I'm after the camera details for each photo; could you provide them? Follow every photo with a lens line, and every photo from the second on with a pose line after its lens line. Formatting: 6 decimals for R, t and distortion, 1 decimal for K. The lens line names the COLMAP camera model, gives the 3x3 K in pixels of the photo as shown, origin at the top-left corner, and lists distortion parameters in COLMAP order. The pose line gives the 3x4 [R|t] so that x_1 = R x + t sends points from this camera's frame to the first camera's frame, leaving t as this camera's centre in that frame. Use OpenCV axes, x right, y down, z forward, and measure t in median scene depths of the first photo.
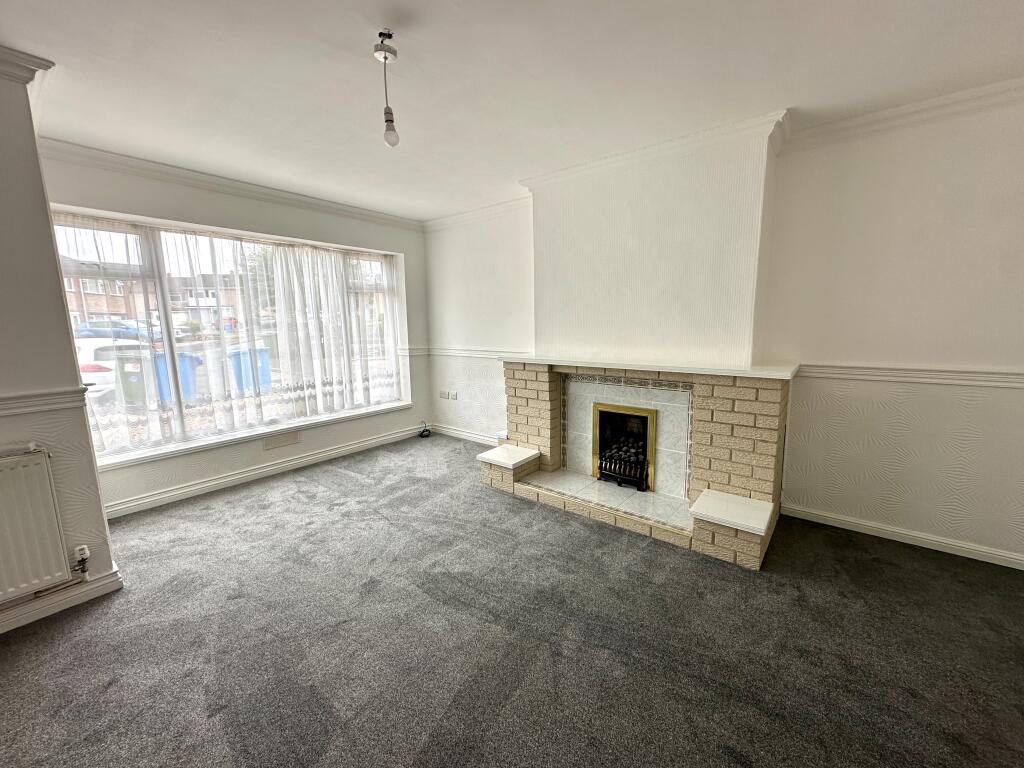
lens RADIAL K [[411.3, 0, 512.0], [0, 411.3, 384.0], [0, 0, 1]] dist [0.000461, 0.000032]
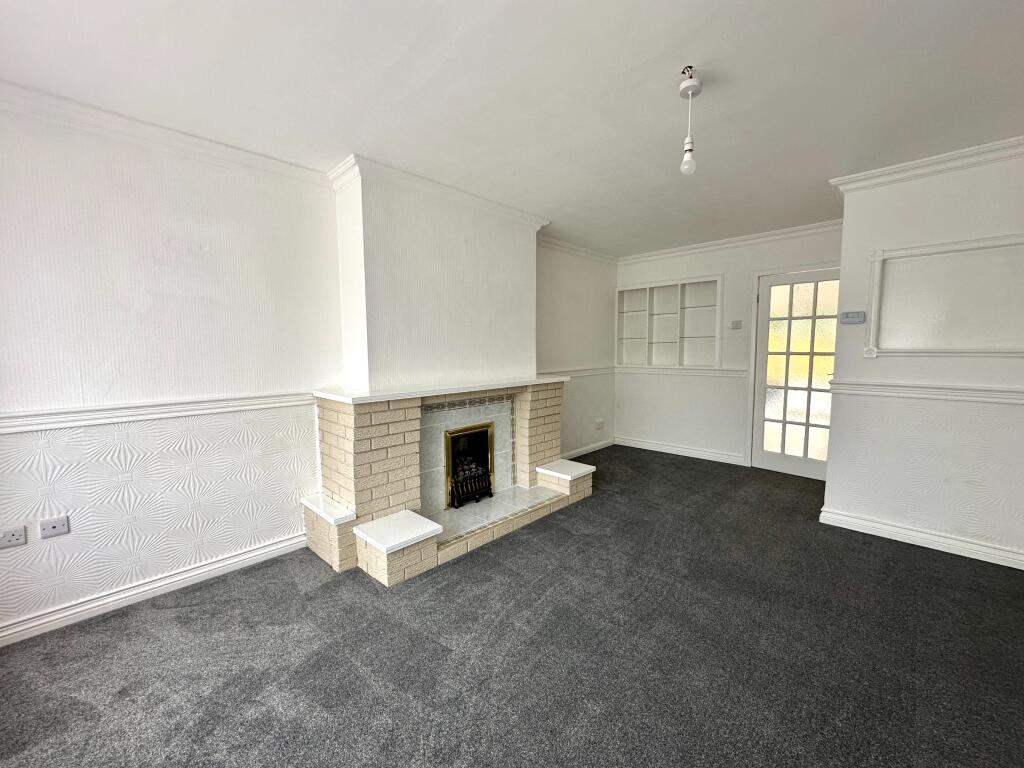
lens RADIAL K [[411.3, 0, 512.0], [0, 411.3, 384.0], [0, 0, 1]] dist [0.000461, 0.000032]
pose [[0.101873, -0.071567, 0.992220, -0.756932], [0.162098, 0.985273, 0.054423, -0.093475], [-0.981502, 0.155293, 0.111973, 0.753565]]
